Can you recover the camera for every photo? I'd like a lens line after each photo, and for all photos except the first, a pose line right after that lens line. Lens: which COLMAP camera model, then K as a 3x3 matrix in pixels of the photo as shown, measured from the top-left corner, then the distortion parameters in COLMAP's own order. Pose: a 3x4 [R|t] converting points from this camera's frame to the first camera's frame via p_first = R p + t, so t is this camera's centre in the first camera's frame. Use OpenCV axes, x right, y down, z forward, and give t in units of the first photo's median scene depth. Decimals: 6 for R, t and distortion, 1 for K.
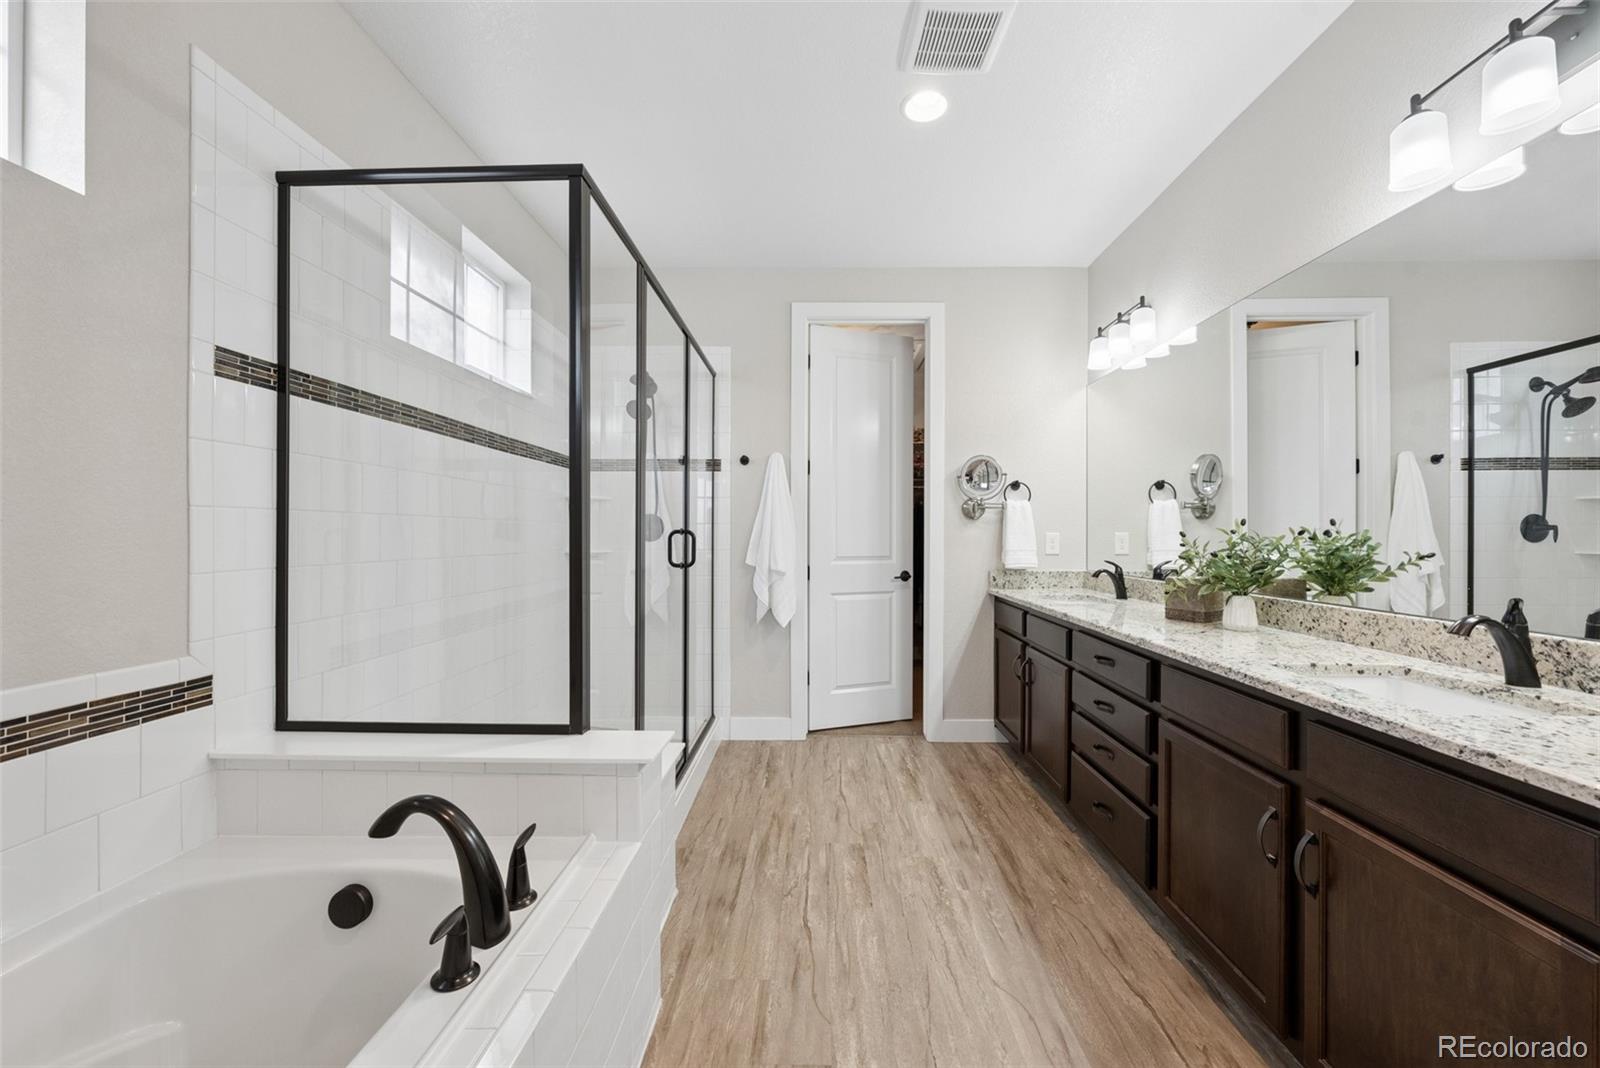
lens RADIAL K [[624.2, 0, 800.0], [0, 624.2, 534.0], [0, 0, 1]] dist [-0.002711, -0.000263]
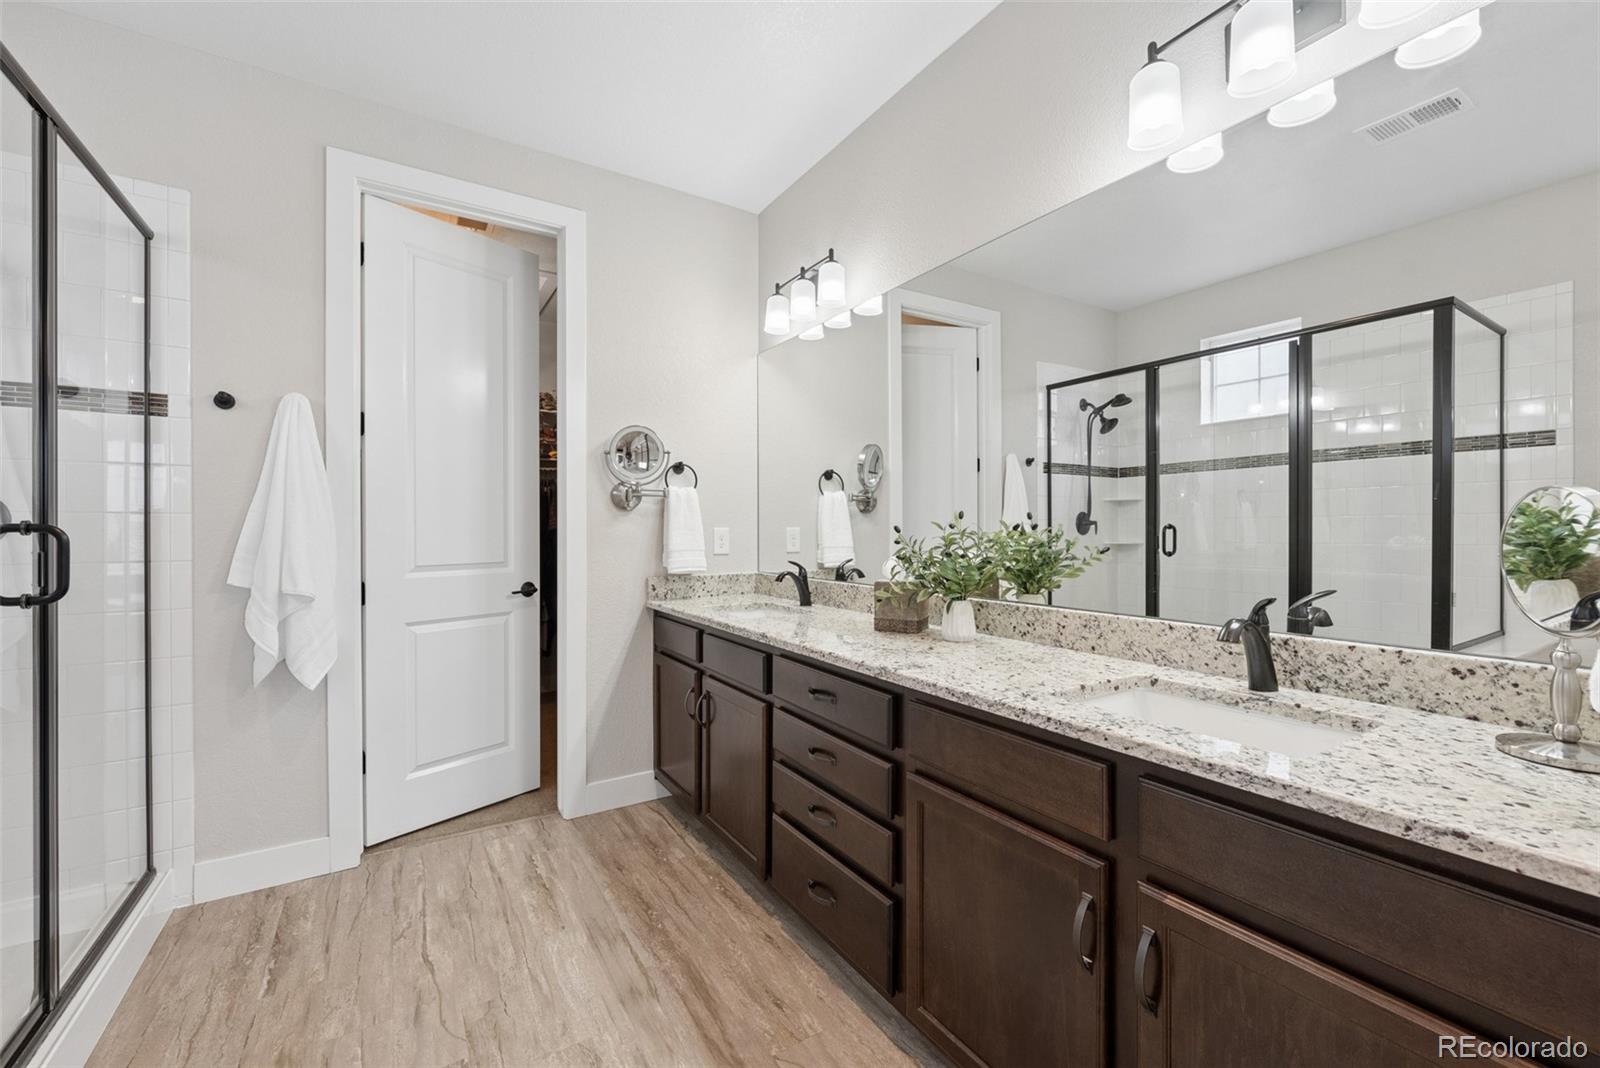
lens RADIAL K [[661.0, 0, 810.1], [0, 661.0, 531.1], [0, 0, 1]] dist [-0.000854, -0.000479]
pose [[0.829747, -0.005485, 0.558113, 0.019497], [0.004058, 0.999985, 0.003795, -0.000651], [-0.558125, -0.000884, 0.829756, 0.250089]]
